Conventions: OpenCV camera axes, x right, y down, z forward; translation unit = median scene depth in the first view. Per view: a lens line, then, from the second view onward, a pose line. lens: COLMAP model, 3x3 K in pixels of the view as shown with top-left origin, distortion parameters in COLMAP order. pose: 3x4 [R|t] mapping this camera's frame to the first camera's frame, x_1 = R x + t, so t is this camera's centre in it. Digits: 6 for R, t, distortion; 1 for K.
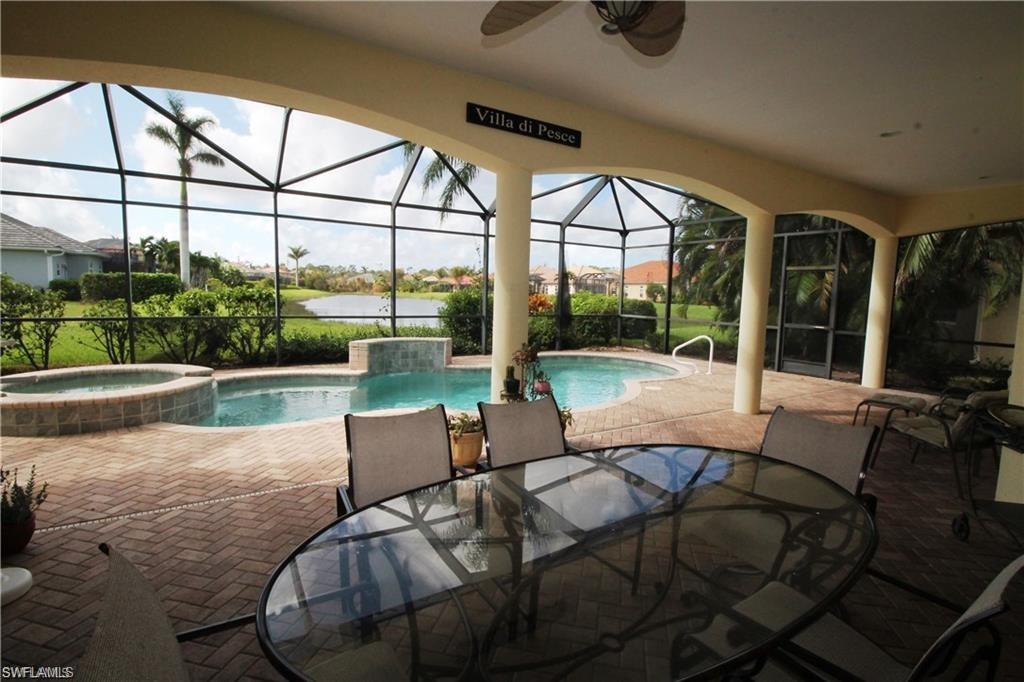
lens RADIAL K [[483.5, 0, 511.1], [0, 483.5, 341.7], [0, 0, 1]] dist [-0.004833, -0.008844]
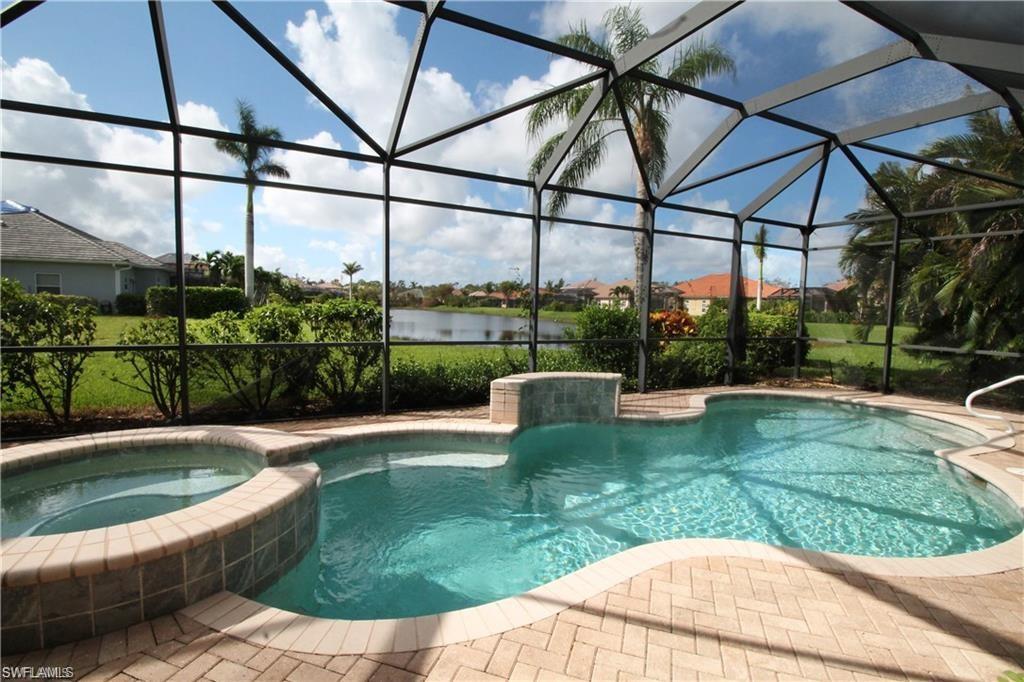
lens RADIAL K [[483.5, 0, 516.1], [0, 483.5, 344.2], [0, 0, 1]] dist [-0.004833, -0.008844]
pose [[0.996413, 0.006837, -0.084353, -0.222444], [-0.008962, 0.999651, -0.024844, -0.032502], [0.084153, 0.025511, 0.996126, 0.301429]]
